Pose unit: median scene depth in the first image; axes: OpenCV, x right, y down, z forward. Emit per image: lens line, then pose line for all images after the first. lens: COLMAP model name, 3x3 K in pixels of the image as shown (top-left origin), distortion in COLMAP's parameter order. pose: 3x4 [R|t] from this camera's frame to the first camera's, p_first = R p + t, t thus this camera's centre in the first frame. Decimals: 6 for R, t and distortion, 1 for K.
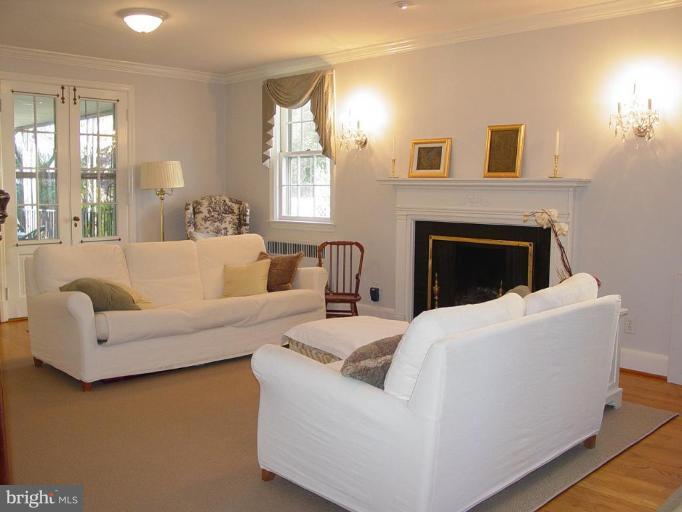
lens RADIAL K [[692.9, 0, 341.0], [0, 692.9, 256.0], [0, 0, 1]] dist [-0.192850, 0.278206]
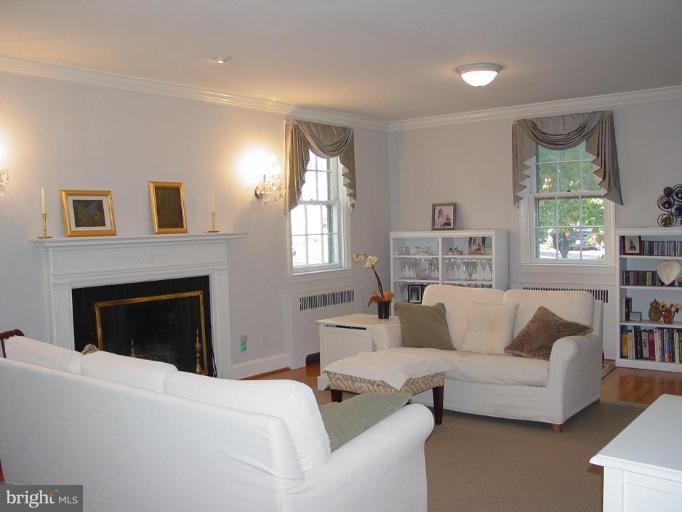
lens RADIAL K [[692.9, 0, 341.0], [0, 692.9, 256.0], [0, 0, 1]] dist [-0.192850, 0.278206]
pose [[-0.123898, -0.037369, 0.991591, -0.780915], [0.131751, 0.989824, 0.053765, -0.097673], [-0.983509, 0.137304, -0.117714, 0.834413]]
